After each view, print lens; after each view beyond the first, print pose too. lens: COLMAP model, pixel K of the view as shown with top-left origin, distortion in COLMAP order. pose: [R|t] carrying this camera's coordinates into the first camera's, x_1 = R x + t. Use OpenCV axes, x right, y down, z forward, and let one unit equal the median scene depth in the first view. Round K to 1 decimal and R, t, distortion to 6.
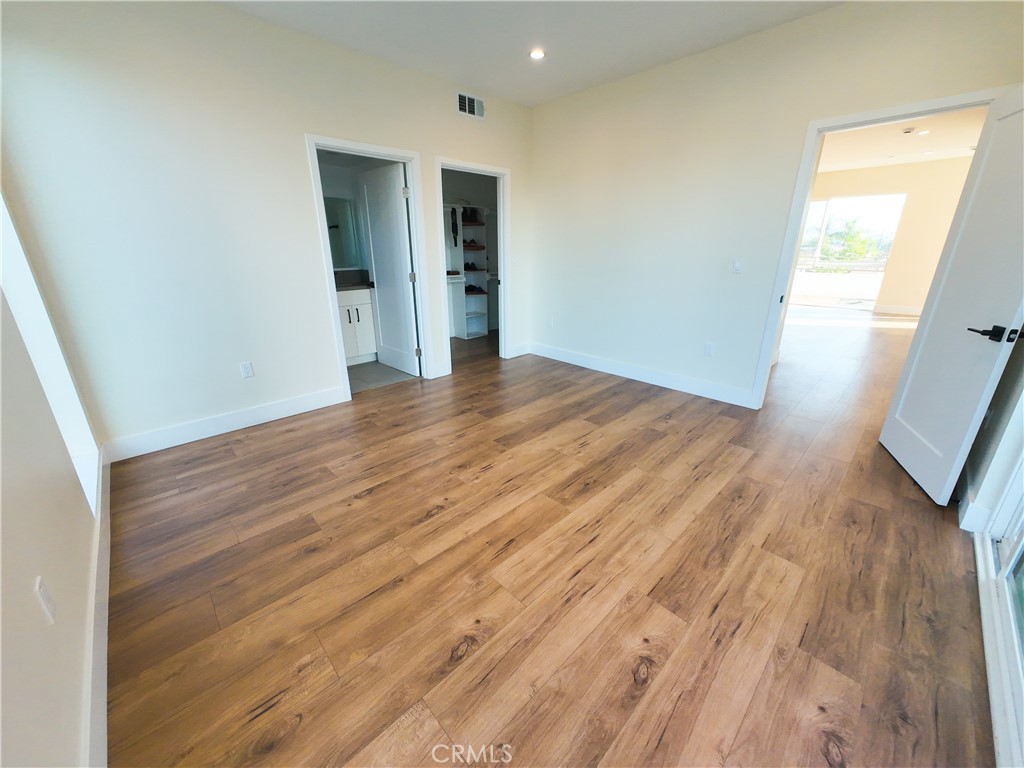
lens RADIAL K [[395.1, 0, 512.8], [0, 395.1, 383.8], [0, 0, 1]] dist [0.000022, 0.000204]
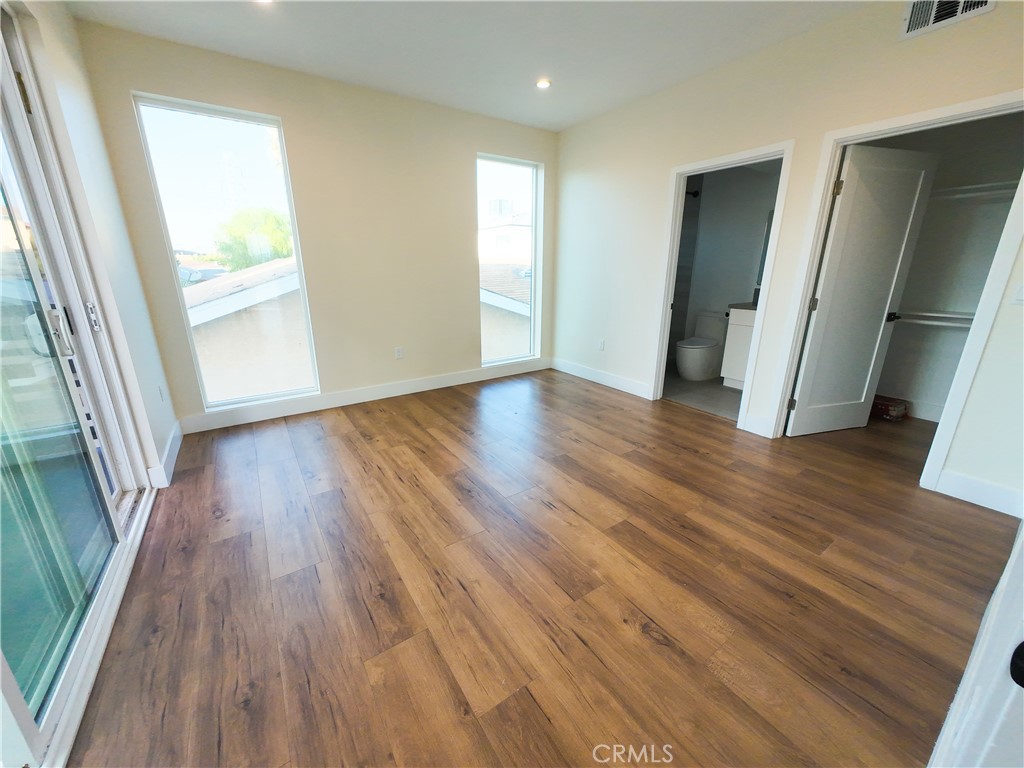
lens RADIAL K [[395.1, 0, 512.8], [0, 395.1, 383.8], [0, 0, 1]] dist [0.000022, 0.000204]
pose [[-0.176143, 0.286502, -0.941748, 1.206839], [-0.320595, 0.887848, 0.330068, -0.422302], [0.930695, 0.360059, -0.064537, 1.224505]]
